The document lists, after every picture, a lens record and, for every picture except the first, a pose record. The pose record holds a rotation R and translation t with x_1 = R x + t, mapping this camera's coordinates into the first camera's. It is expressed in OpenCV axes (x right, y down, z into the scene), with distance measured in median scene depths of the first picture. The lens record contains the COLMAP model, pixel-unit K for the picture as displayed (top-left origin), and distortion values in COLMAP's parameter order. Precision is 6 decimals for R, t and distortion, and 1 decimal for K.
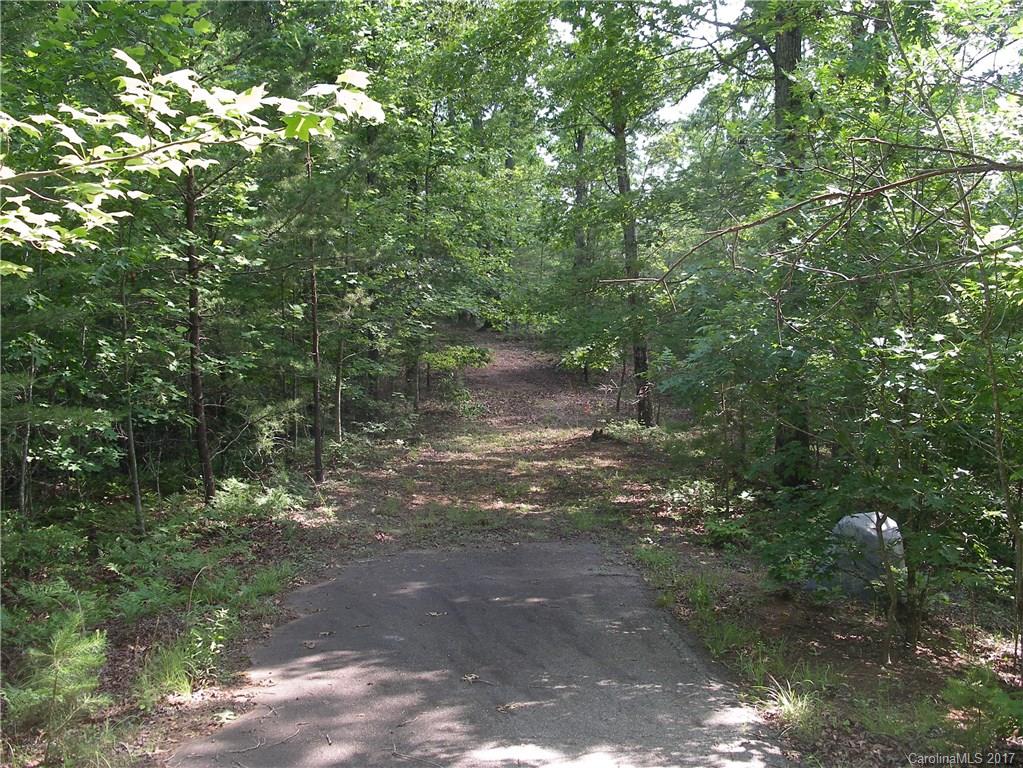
lens RADIAL K [[1086.9, 0, 511.5], [0, 1086.9, 383.4], [0, 0, 1]] dist [-0.078446, 0.000000]
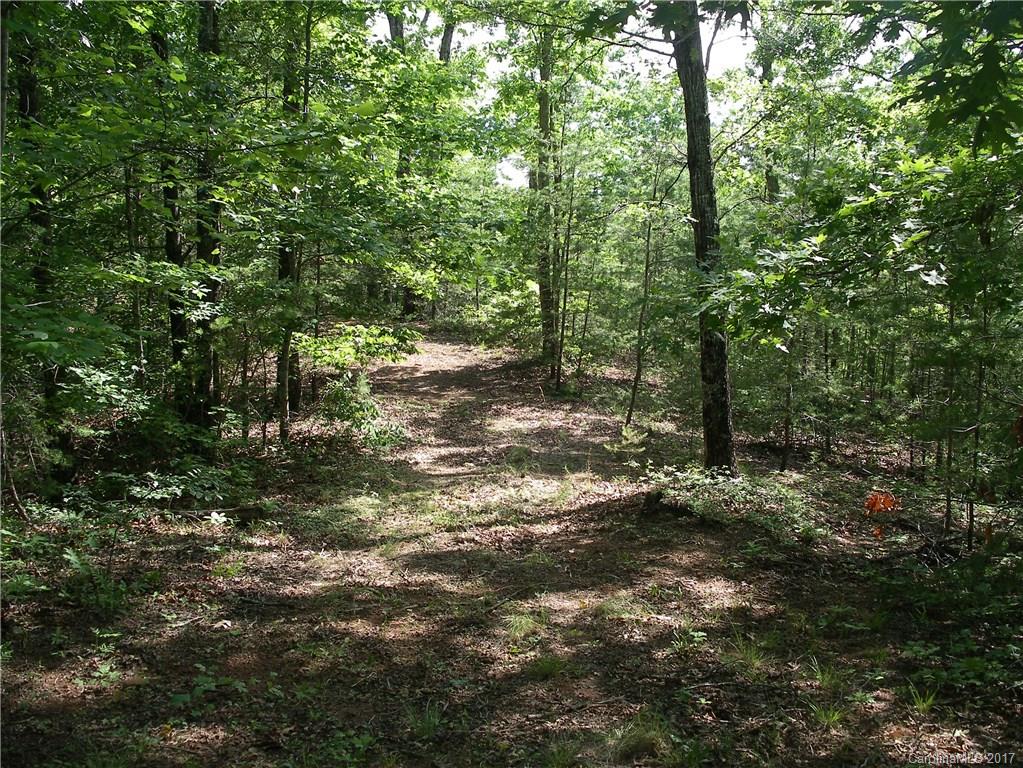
lens RADIAL K [[1086.9, 0, 511.5], [0, 1086.9, 385.4], [0, 0, 1]] dist [-0.078446, 0.000000]
pose [[0.996796, 0.012808, 0.078955, -0.016086], [-0.012240, 0.999896, -0.007676, 0.001246], [-0.079045, 0.006685, 0.996849, 0.496877]]
